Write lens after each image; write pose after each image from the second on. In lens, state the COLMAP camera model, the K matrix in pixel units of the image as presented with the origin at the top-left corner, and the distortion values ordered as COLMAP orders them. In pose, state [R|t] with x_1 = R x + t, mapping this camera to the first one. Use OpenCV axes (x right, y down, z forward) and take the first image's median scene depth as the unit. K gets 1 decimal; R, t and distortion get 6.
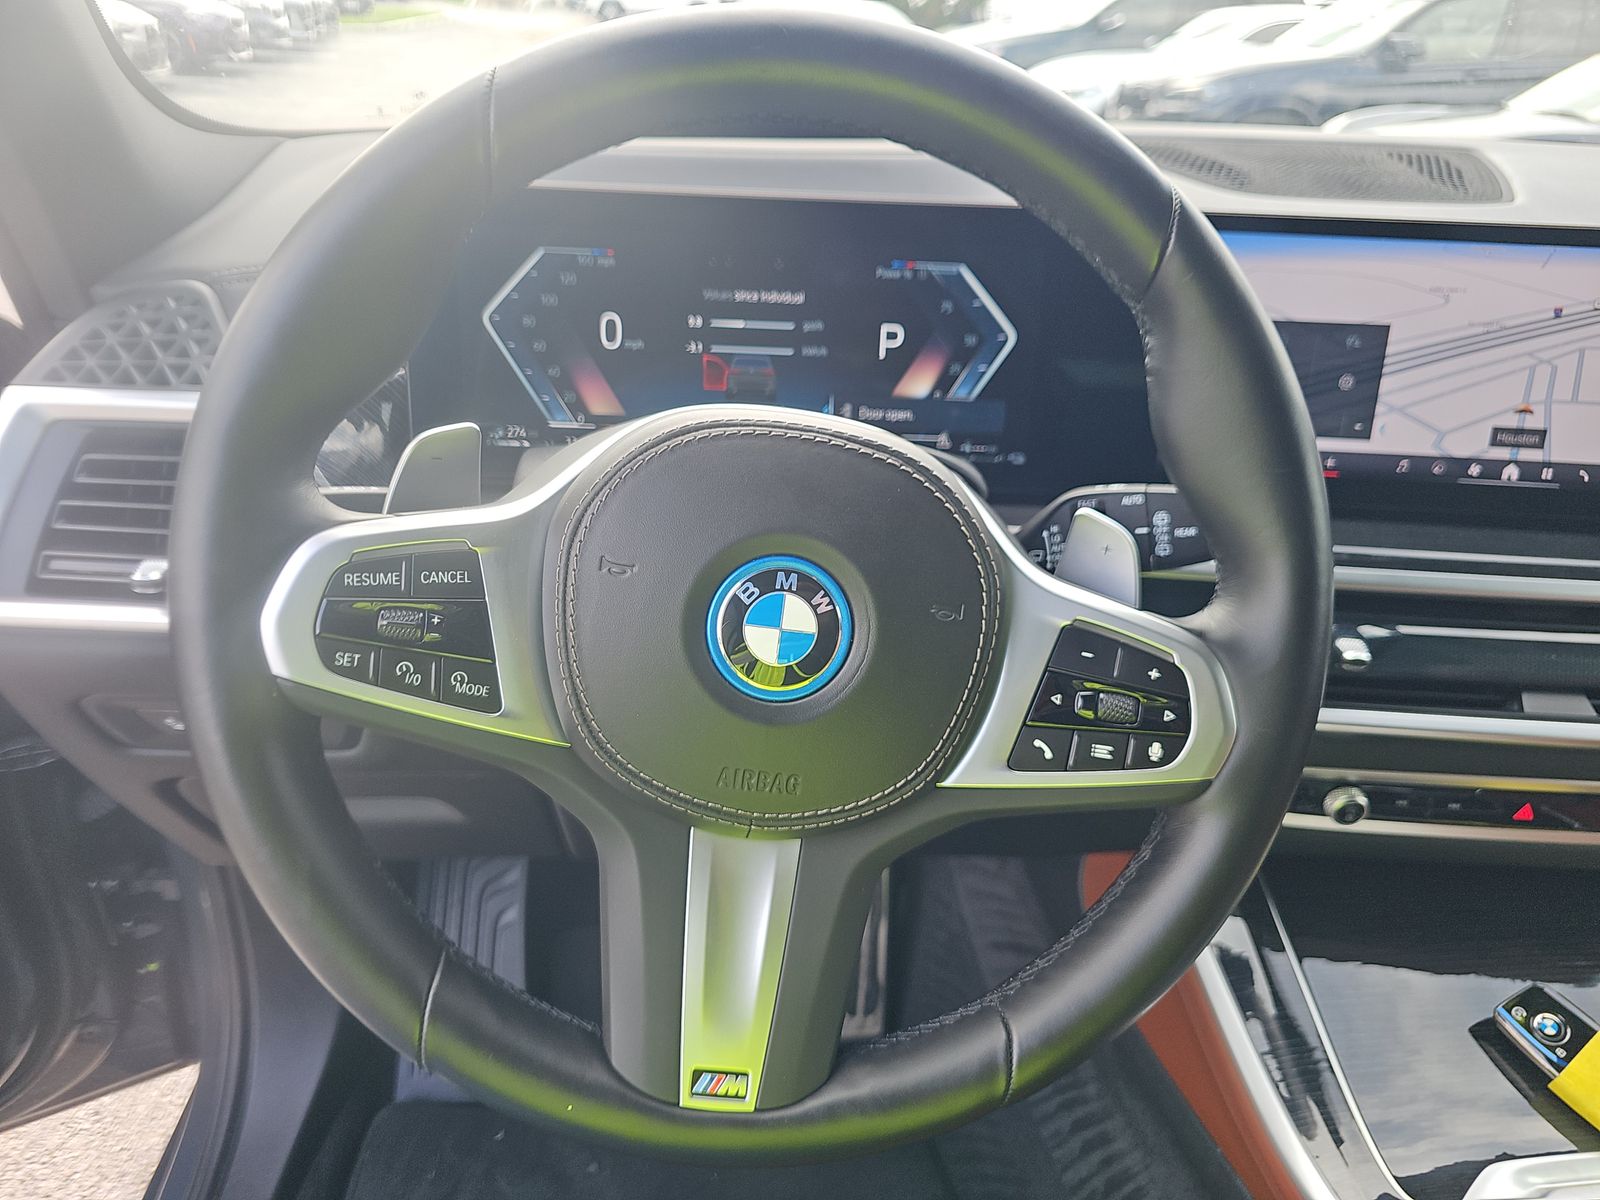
lens RADIAL K [[1051.6, 0, 809.6], [0, 1051.6, 597.3], [0, 0, 1]] dist [0.007894, -0.013744]
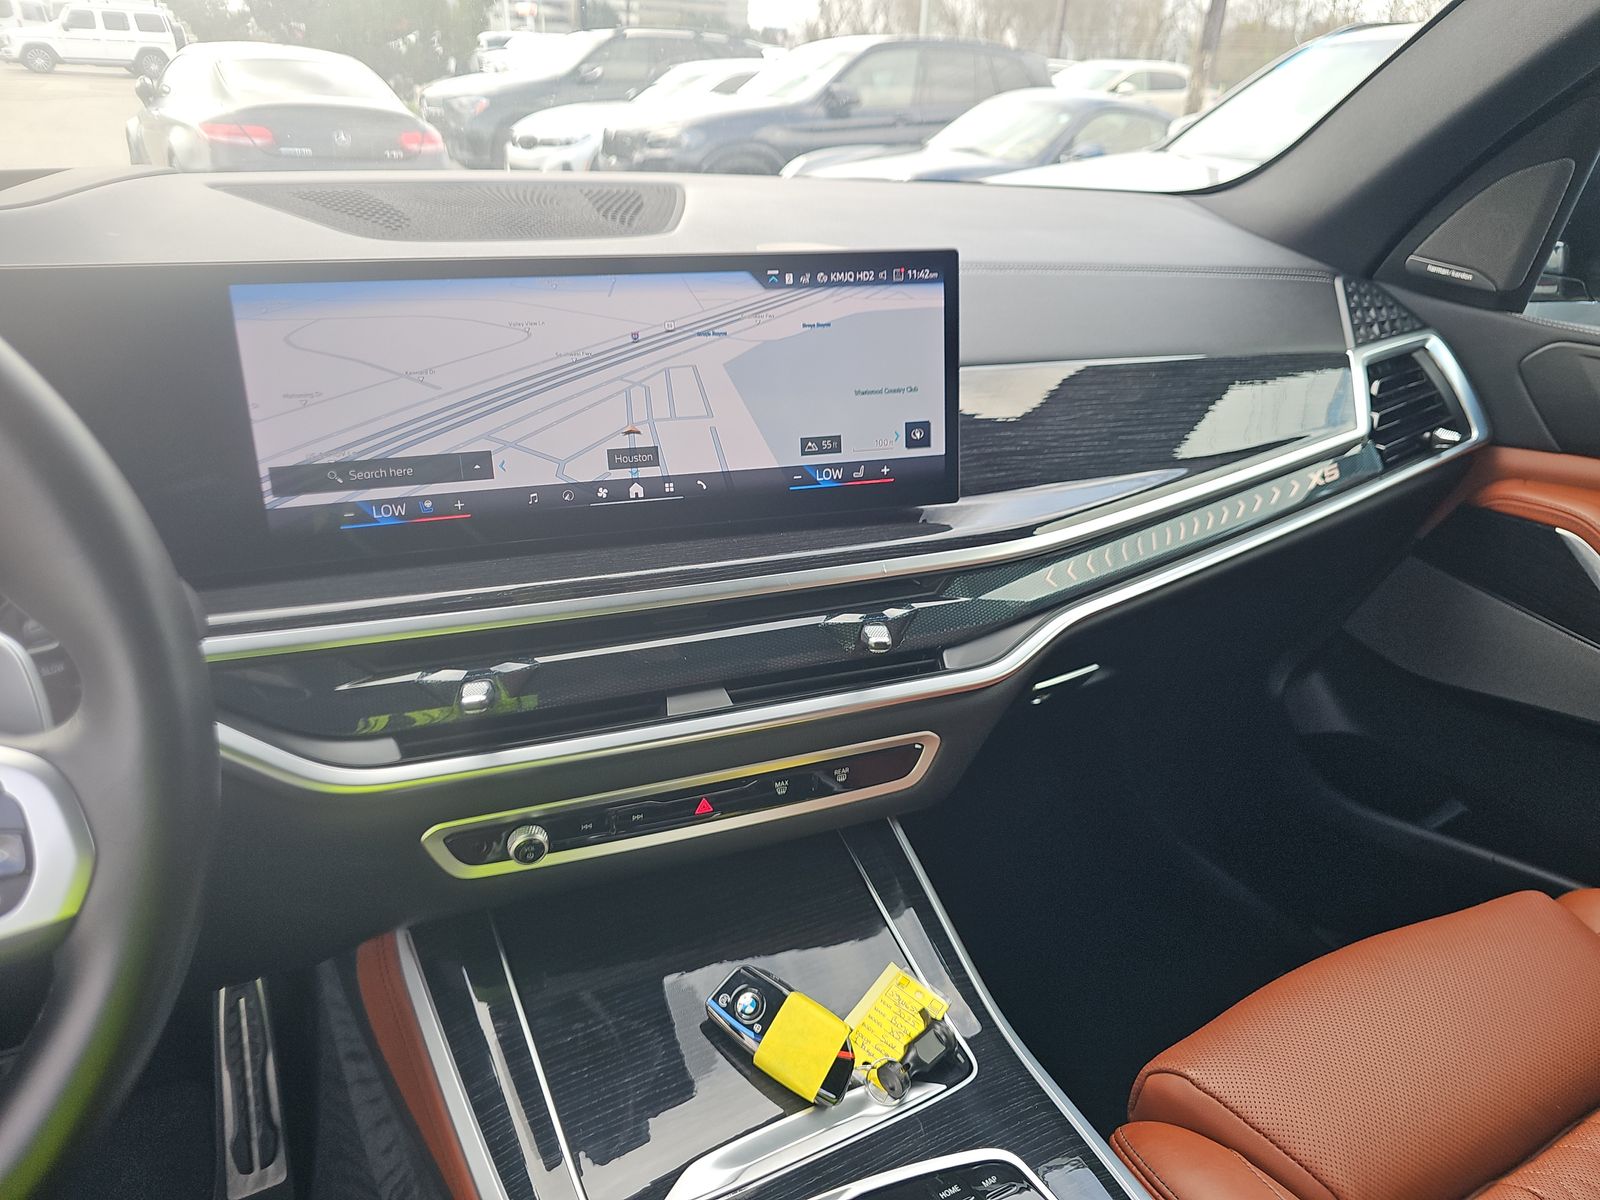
lens RADIAL K [[1051.6, 0, 786.5], [0, 1051.6, 605.3], [0, 0, 1]] dist [0.007894, -0.013744]
pose [[0.922335, -0.172551, 0.345724, 0.424516], [0.183811, 0.982962, 0.000219, 0.020845], [-0.339871, 0.063346, 0.938336, -0.025117]]
